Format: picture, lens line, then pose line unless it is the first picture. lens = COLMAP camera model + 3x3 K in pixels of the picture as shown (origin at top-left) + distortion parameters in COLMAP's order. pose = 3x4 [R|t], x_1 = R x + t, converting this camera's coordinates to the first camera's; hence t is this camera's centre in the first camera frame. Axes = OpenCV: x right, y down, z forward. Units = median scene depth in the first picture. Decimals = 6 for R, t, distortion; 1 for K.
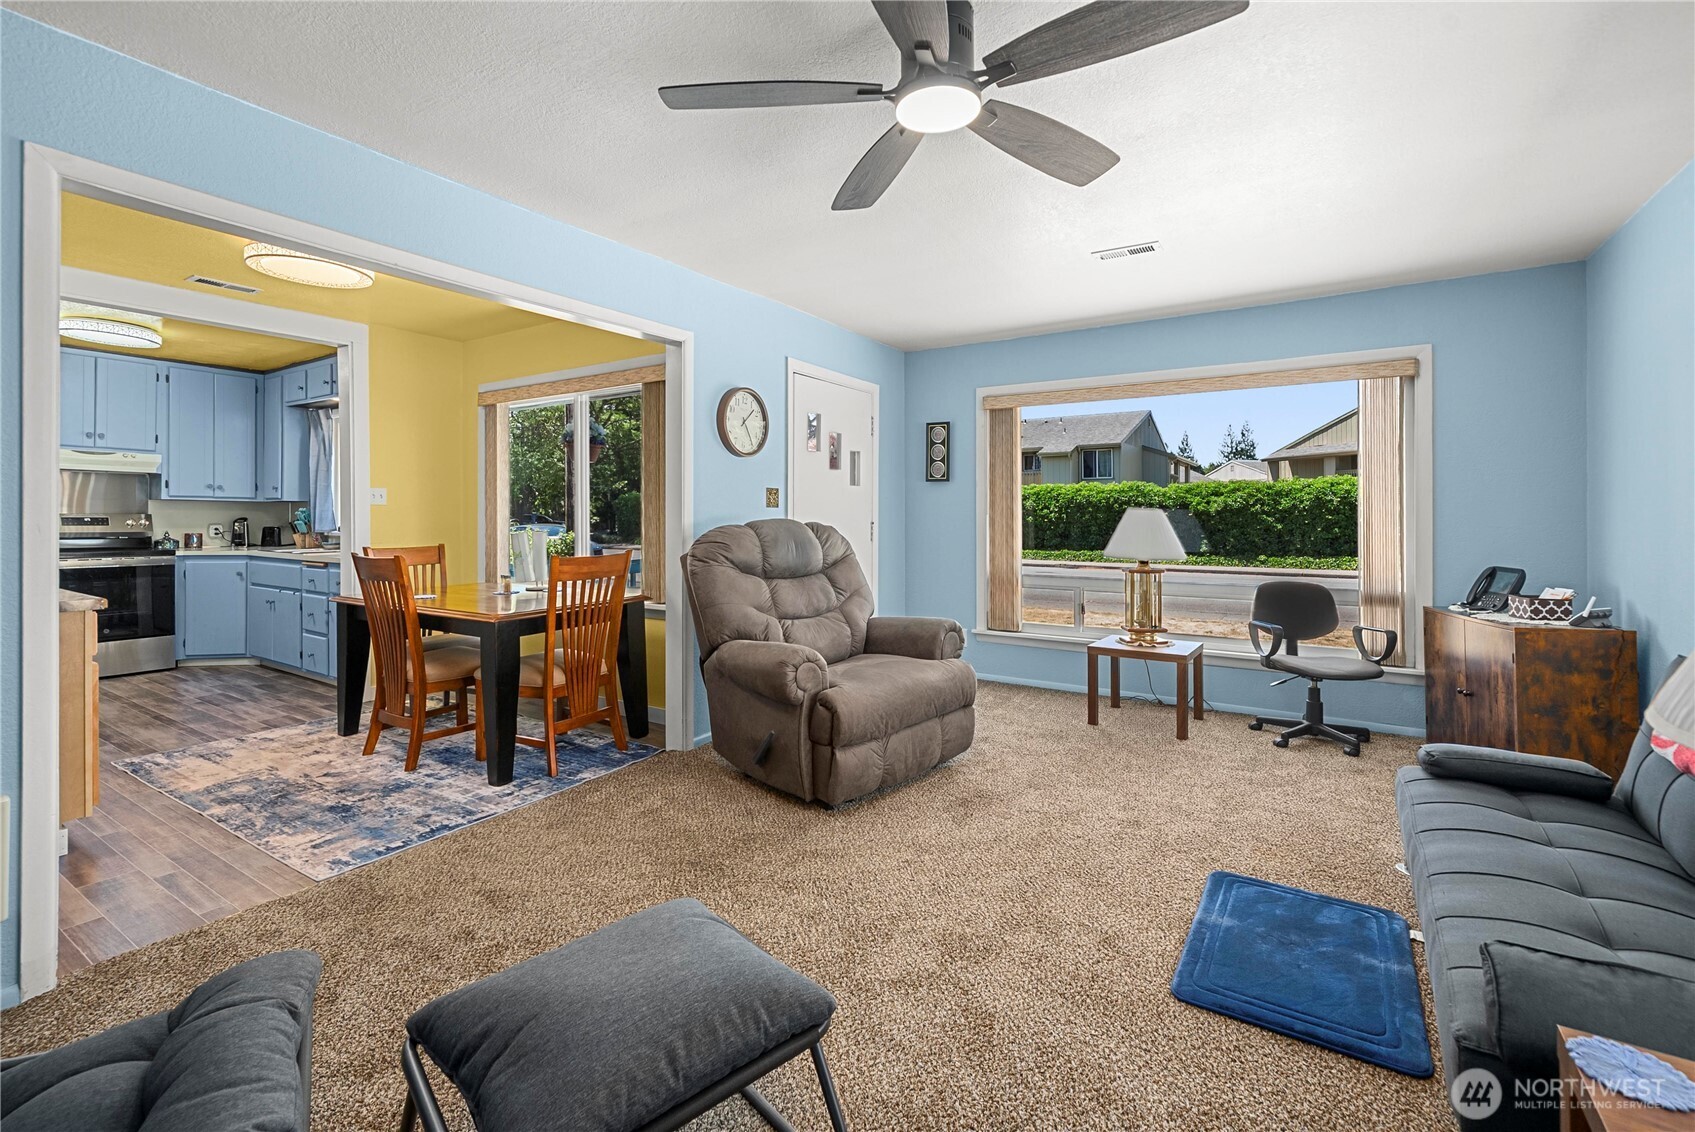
lens RADIAL K [[766.0, 0, 893.4], [0, 766.0, 516.8], [0, 0, 1]] dist [-0.000537, -0.000020]
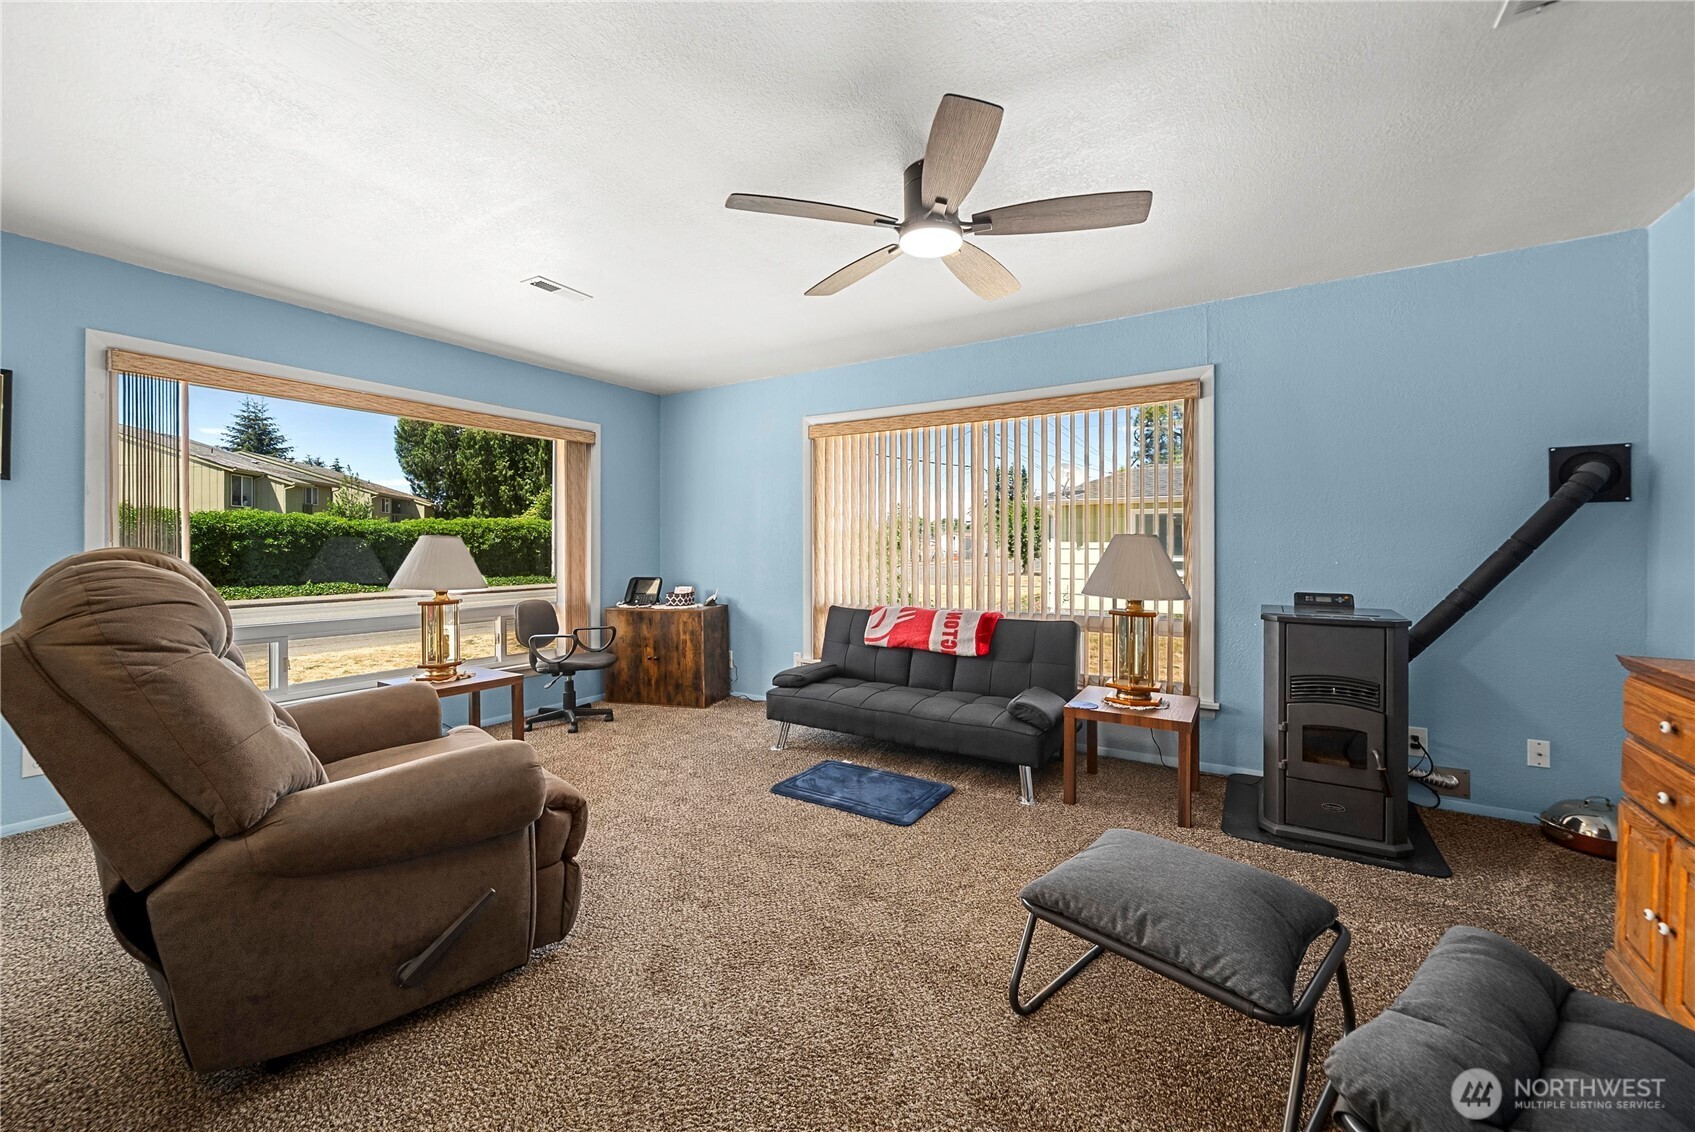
lens RADIAL K [[648.1, 0, 846.9], [0, 648.1, 551.0], [0, 0, 1]] dist [-0.001535, -0.000090]
pose [[0.008237, -0.006844, 0.999943, -0.585907], [0.001879, 0.999975, 0.006828, 0.003485], [-0.999964, 0.001823, 0.008250, 0.614760]]
